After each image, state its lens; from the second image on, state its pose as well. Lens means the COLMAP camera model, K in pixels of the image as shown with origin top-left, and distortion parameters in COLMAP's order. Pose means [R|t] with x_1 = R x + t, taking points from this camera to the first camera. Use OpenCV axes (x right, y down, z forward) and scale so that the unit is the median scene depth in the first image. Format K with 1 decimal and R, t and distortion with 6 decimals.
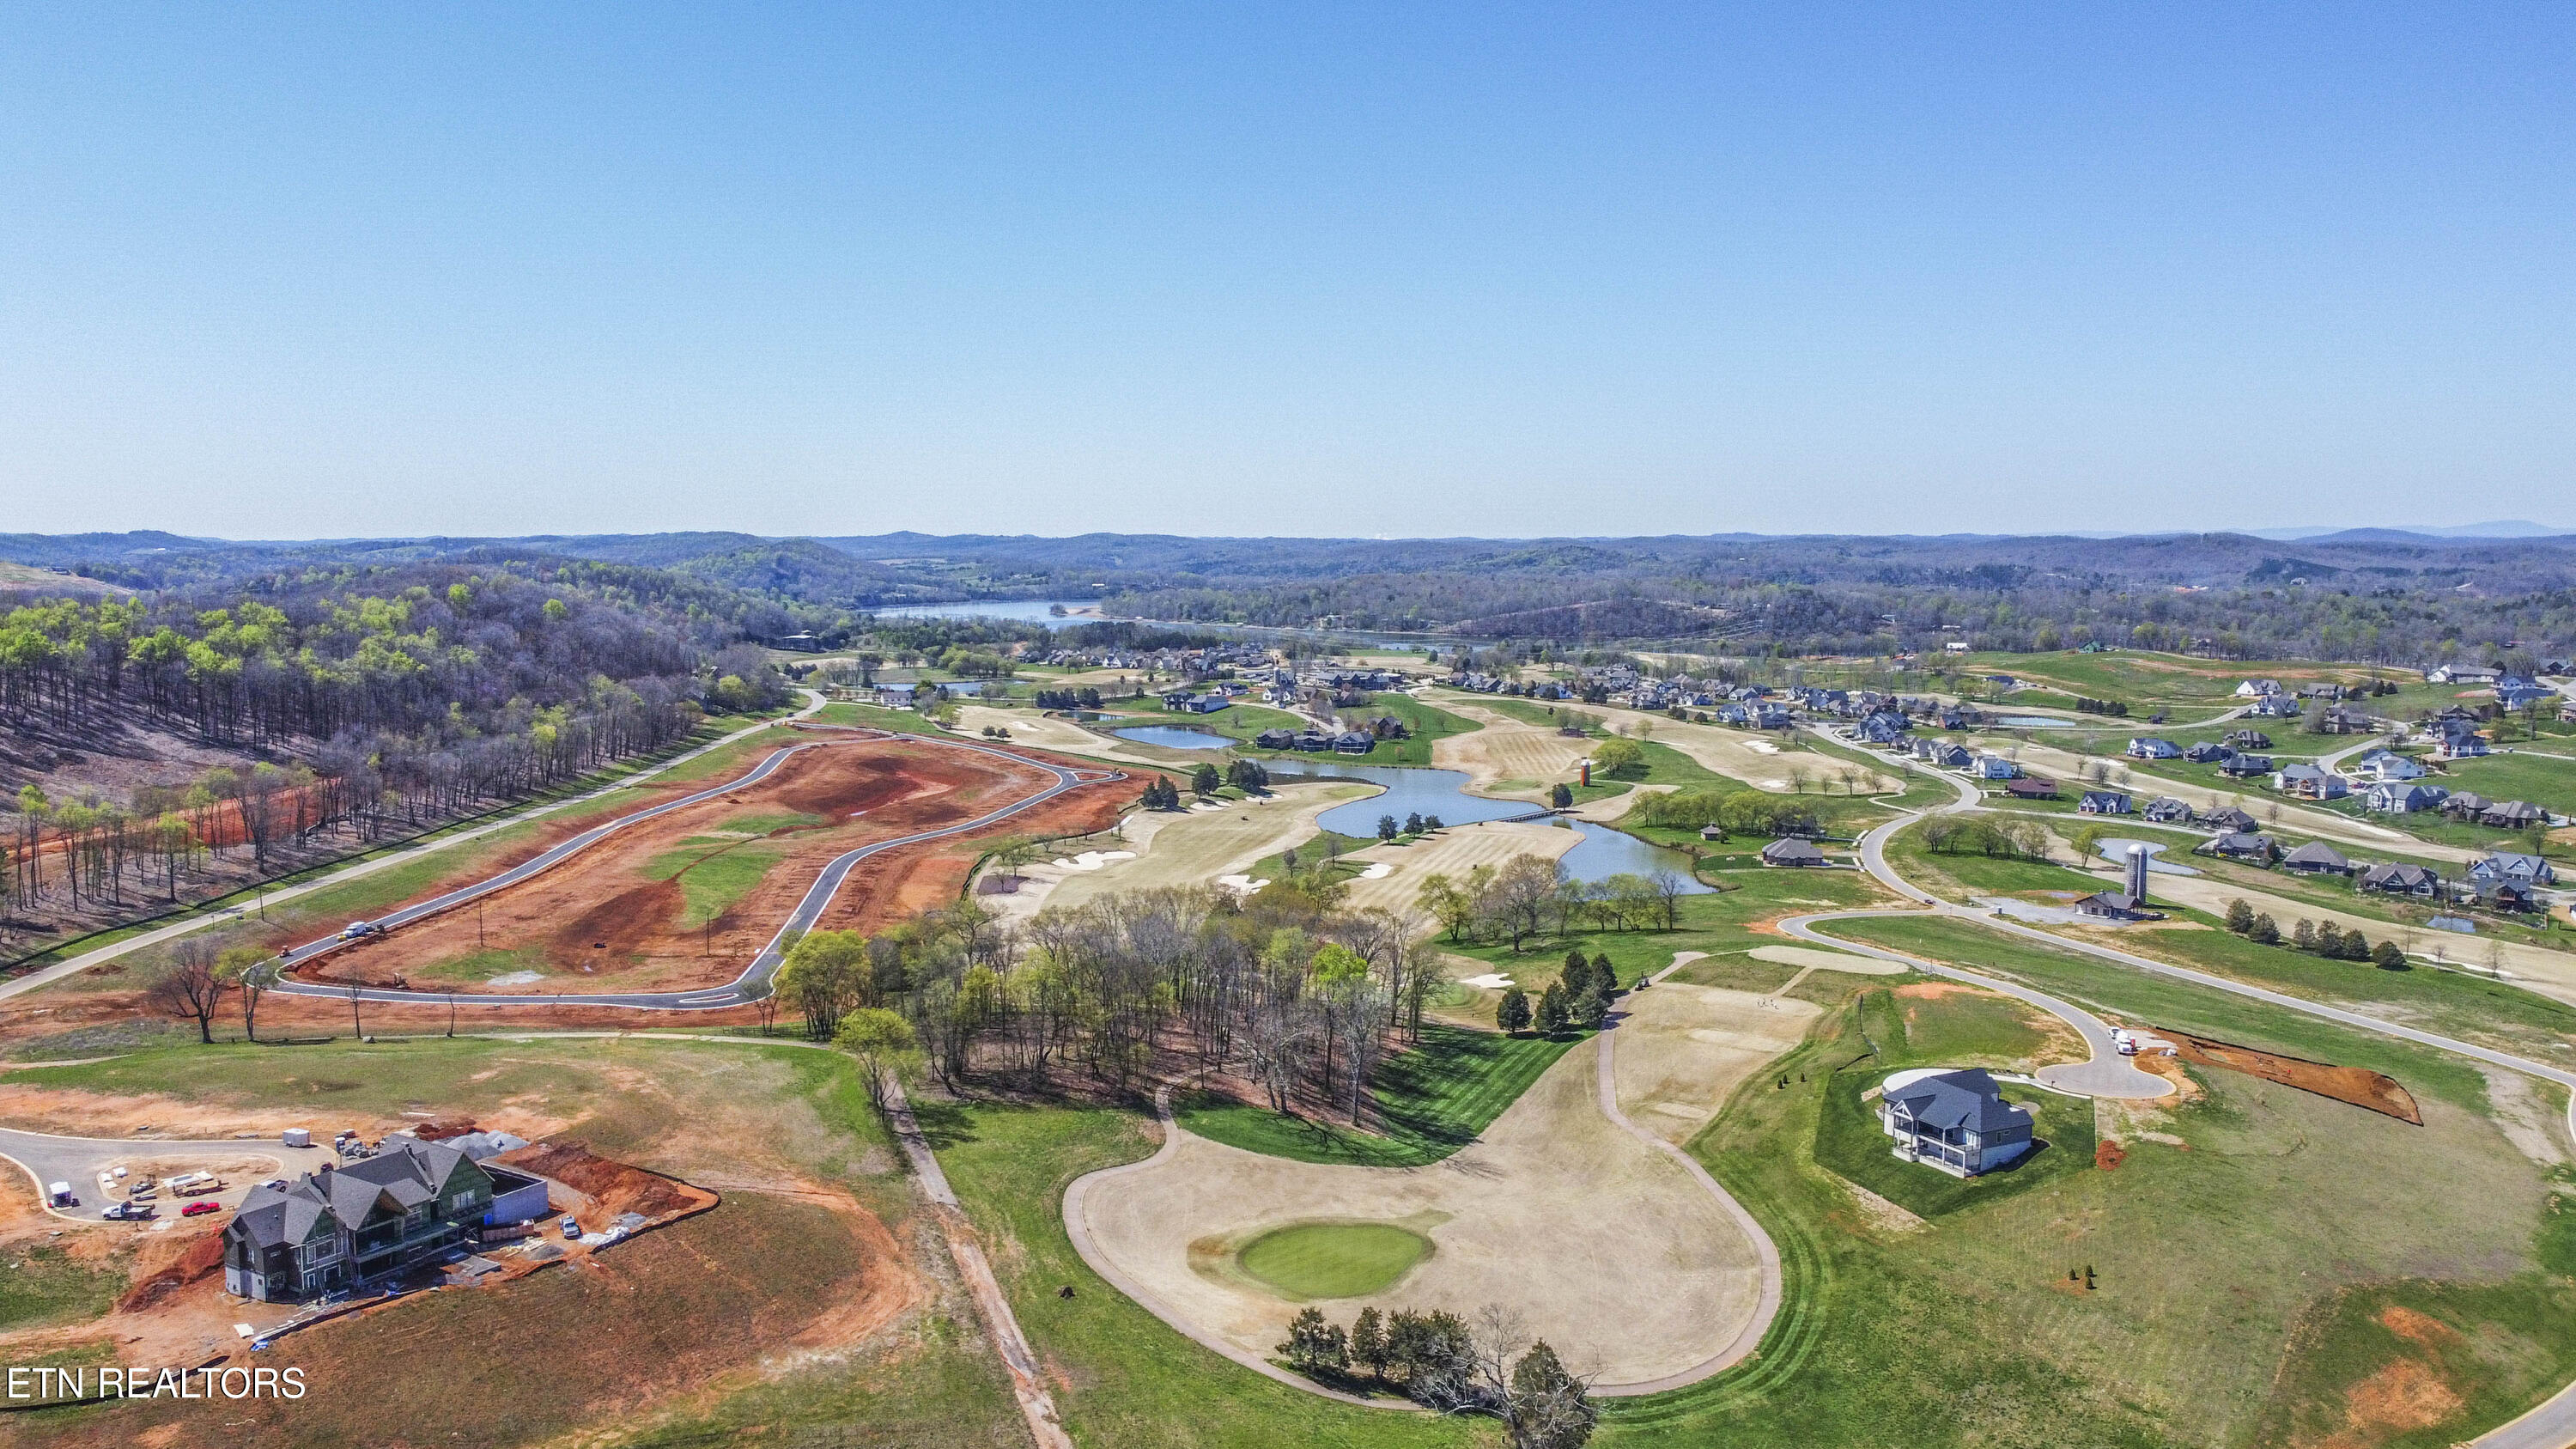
lens RADIAL K [[1953.8, 0, 1280.1], [0, 1953.8, 733.0], [0, 0, 1]] dist [0.006775, -0.007326]
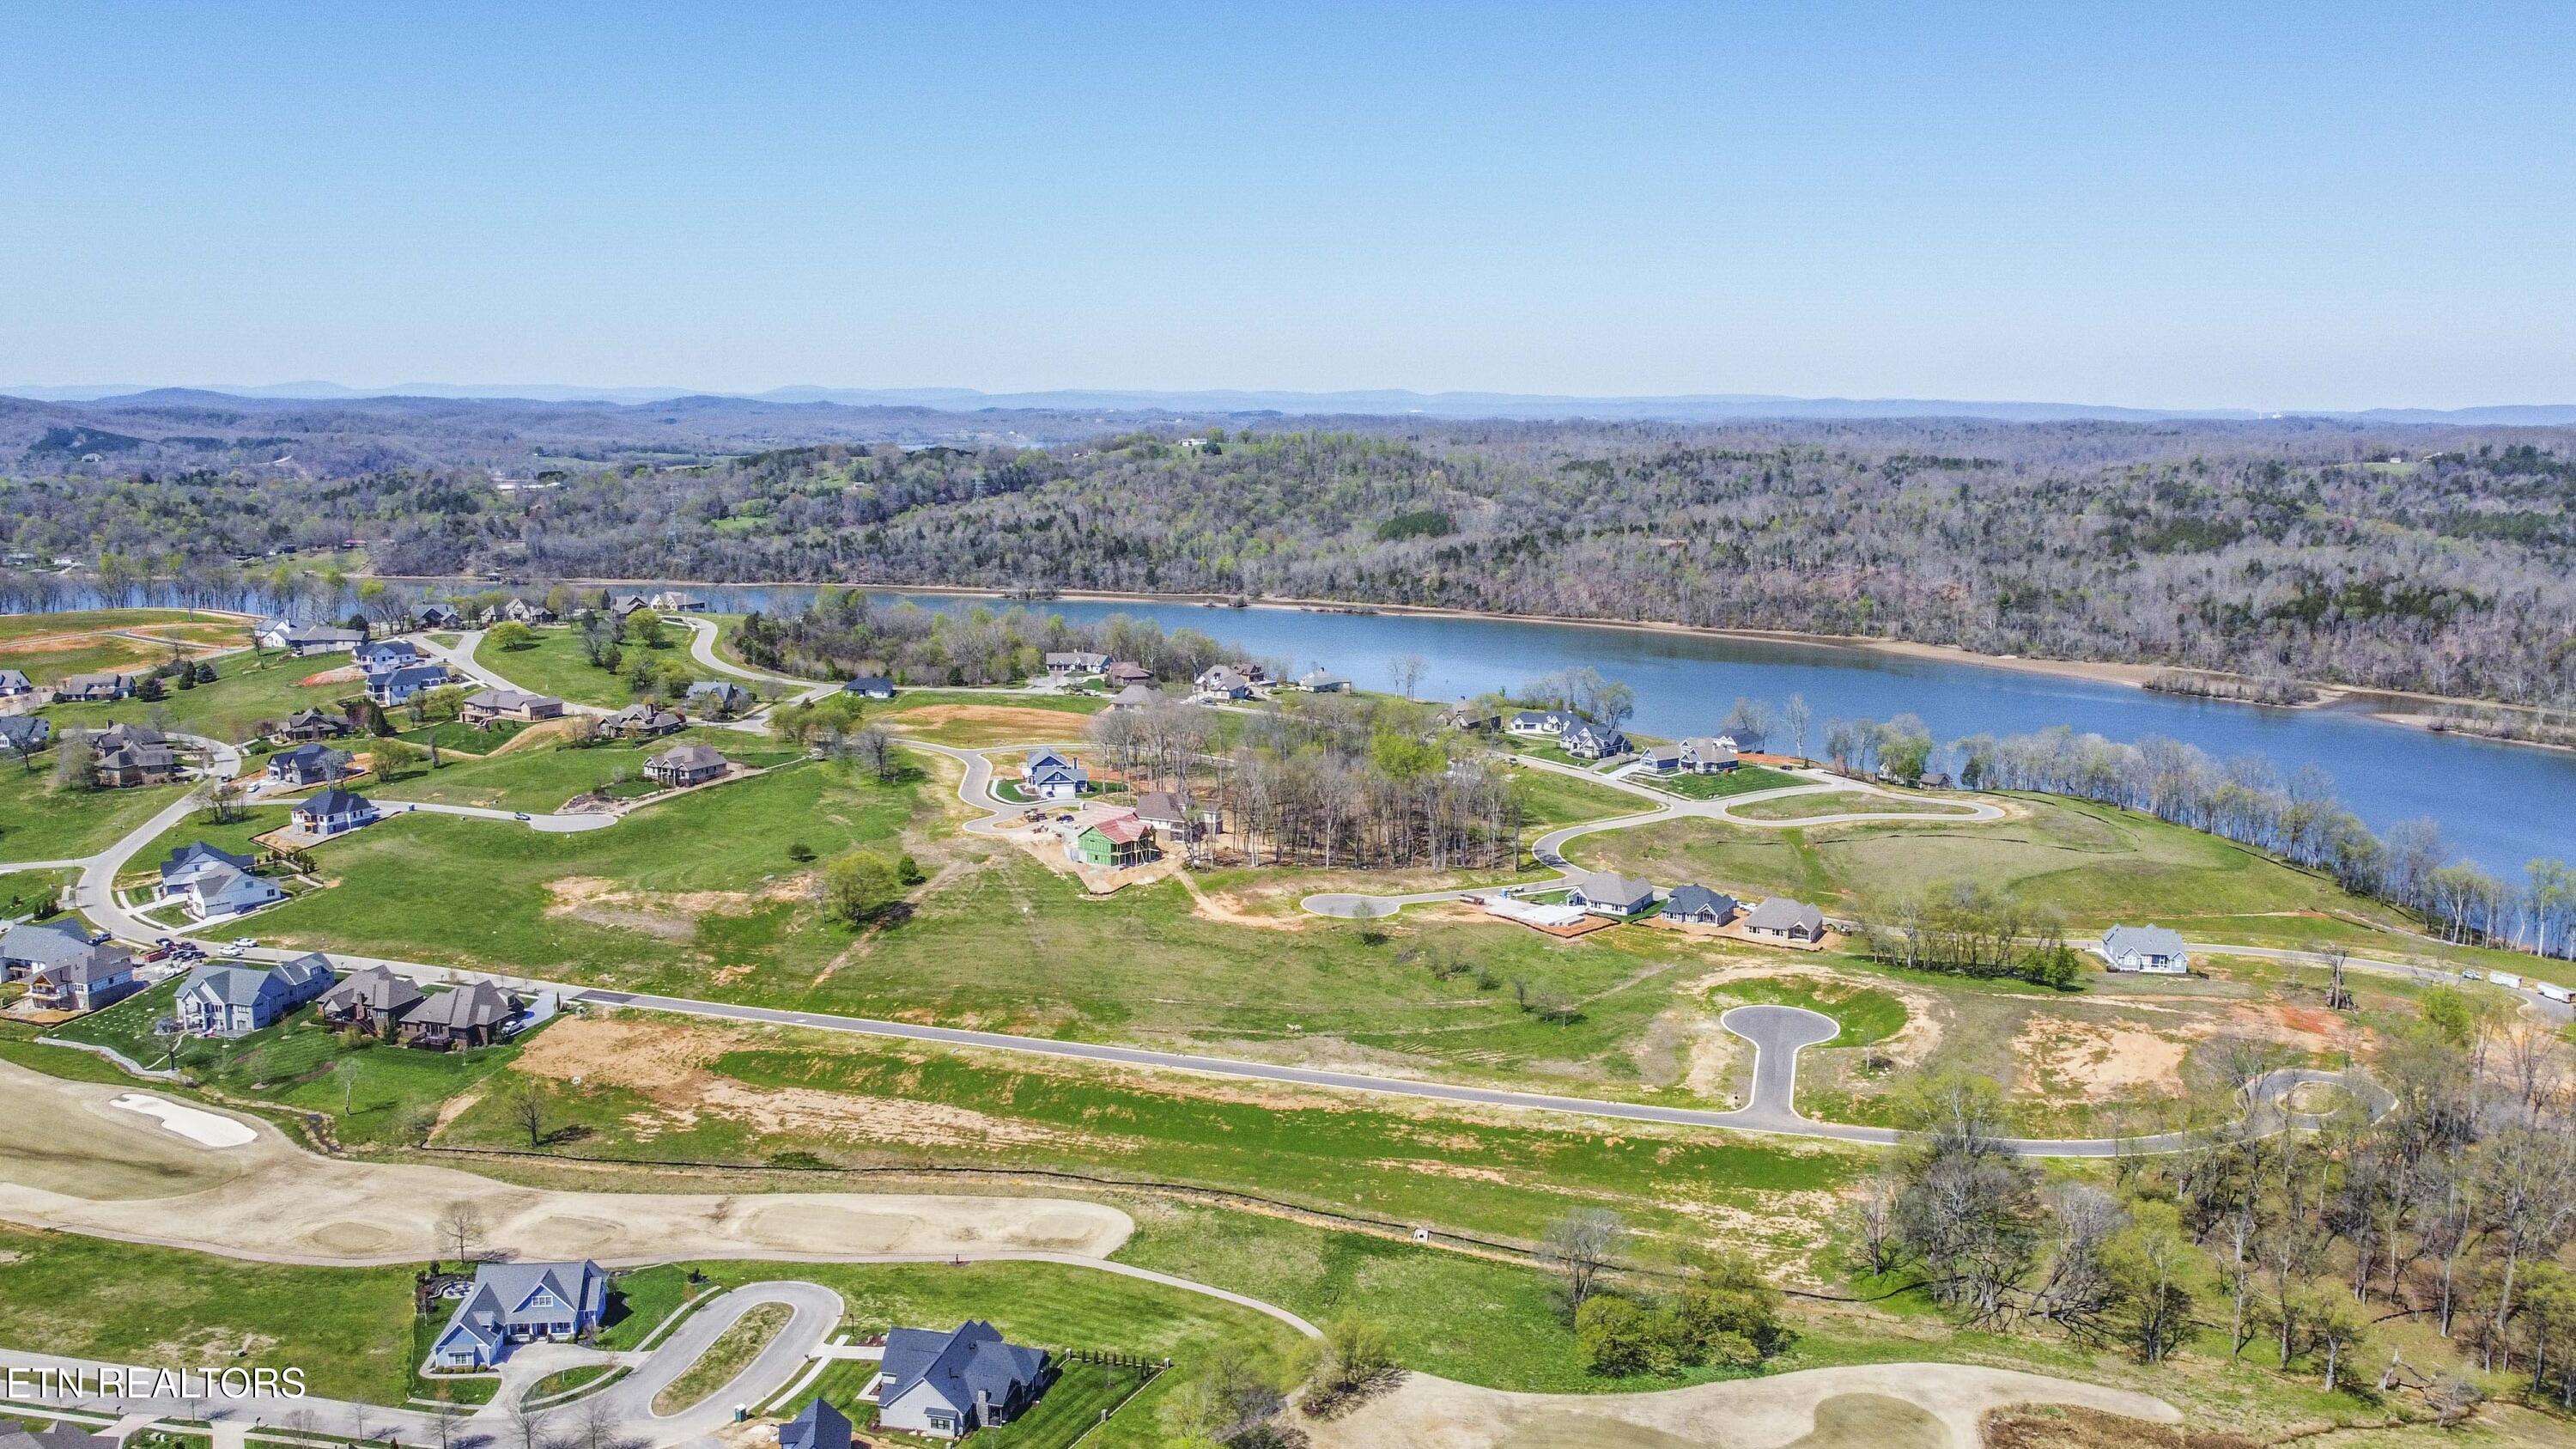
lens RADIAL K [[1953.8, 0, 1280.1], [0, 1953.8, 733.0], [0, 0, 1]] dist [0.006775, -0.007326]
pose [[0.530297, -0.135643, 0.836891, 0.119320], [0.075744, 0.990751, 0.112586, -0.026658], [-0.844422, 0.003686, 0.535666, 0.199433]]
